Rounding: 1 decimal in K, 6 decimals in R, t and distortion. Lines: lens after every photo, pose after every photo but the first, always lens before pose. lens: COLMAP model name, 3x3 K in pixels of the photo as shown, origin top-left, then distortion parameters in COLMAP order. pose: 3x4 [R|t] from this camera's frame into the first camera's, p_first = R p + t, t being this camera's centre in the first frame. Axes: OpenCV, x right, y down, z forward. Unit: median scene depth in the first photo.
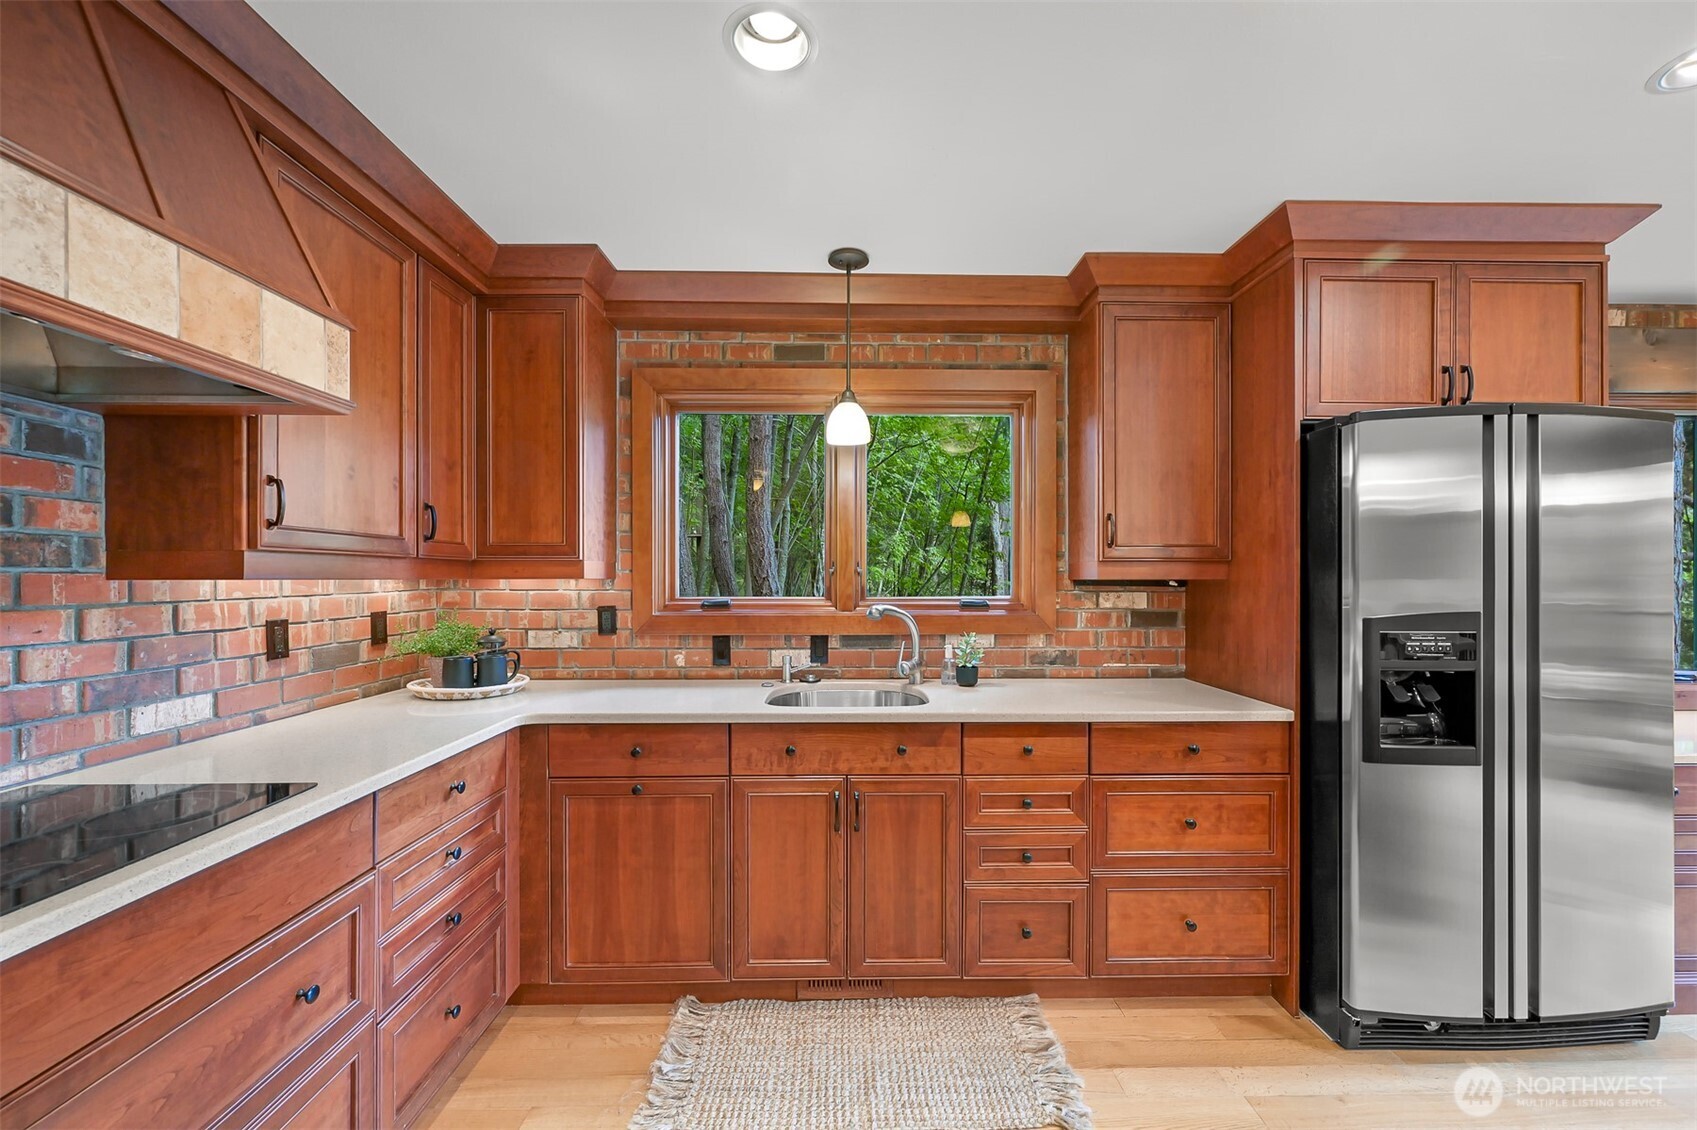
lens RADIAL K [[678.2, 0, 853.3], [0, 678.2, 575.9], [0, 0, 1]] dist [-0.000767, -0.000118]
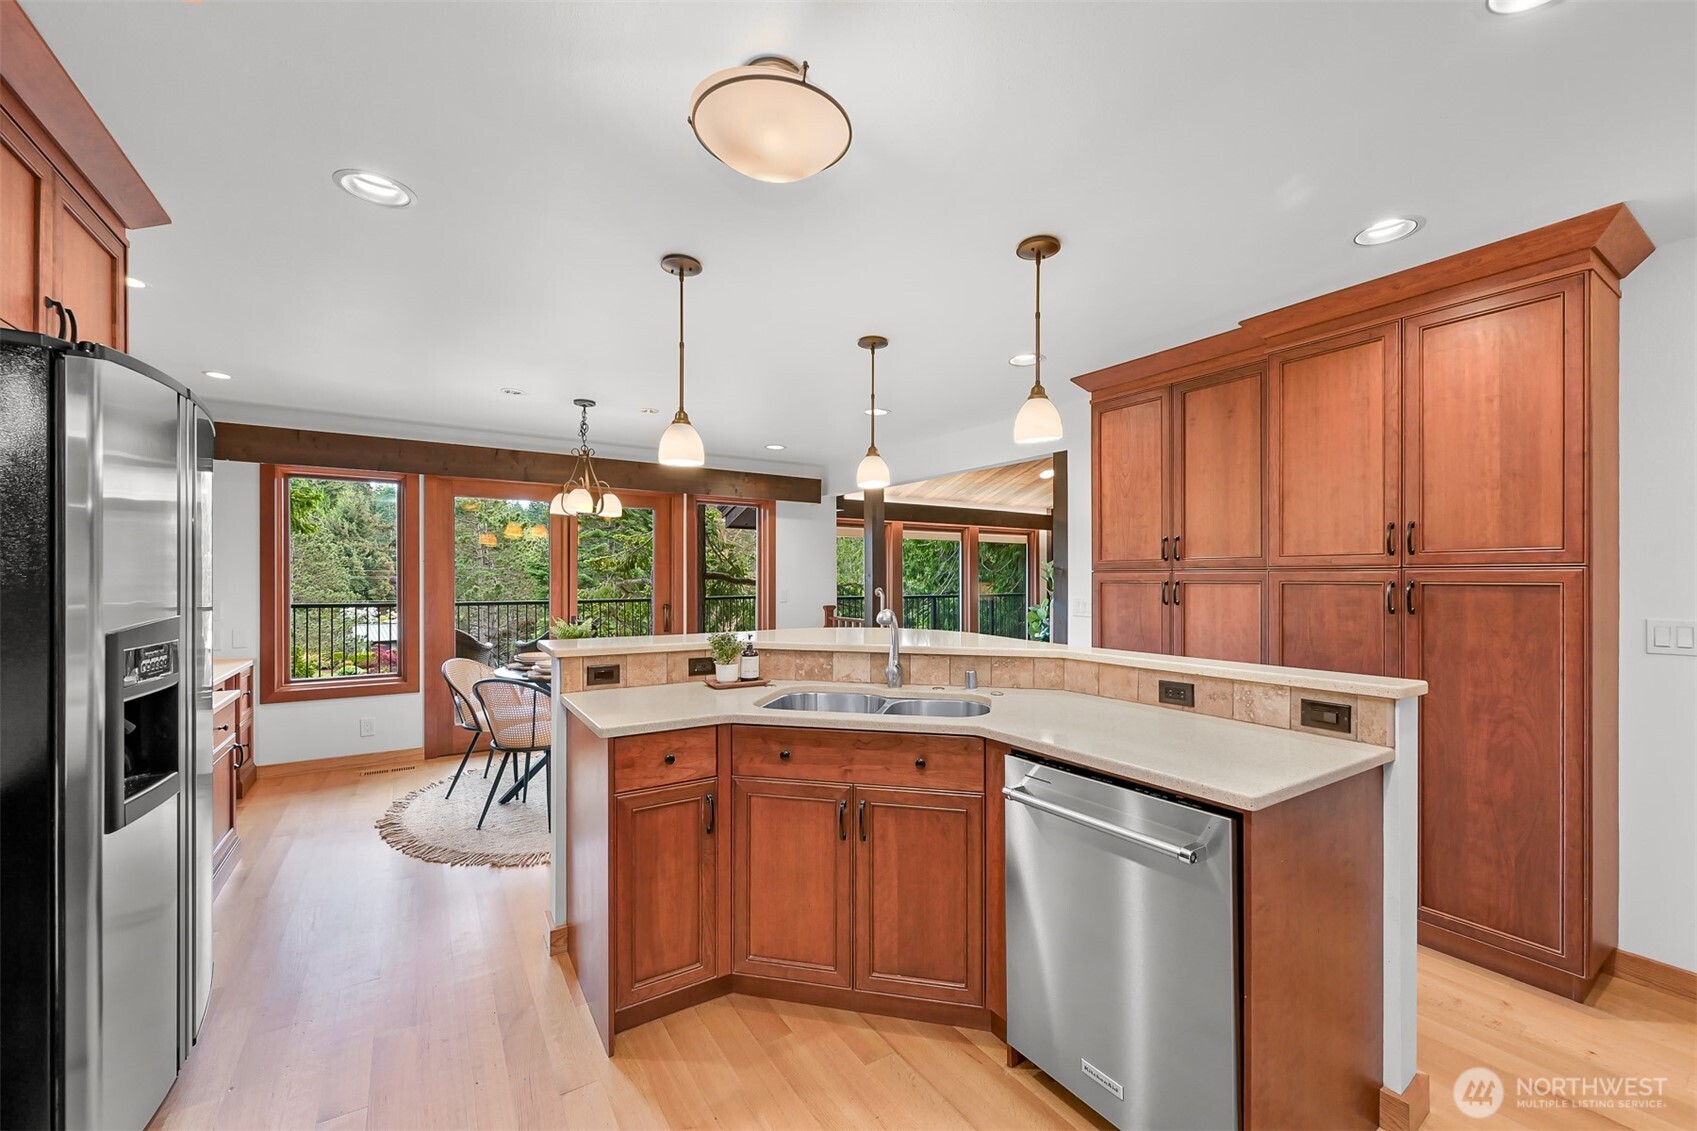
lens RADIAL K [[678.2, 0, 853.3], [0, 678.2, 576.4], [0, 0, 1]] dist [-0.000767, -0.000118]
pose [[-0.526383, -0.002589, 0.850244, -0.240791], [-0.004293, 0.999991, 0.000388, -0.001745], [-0.850237, -0.003446, -0.526389, 0.612340]]
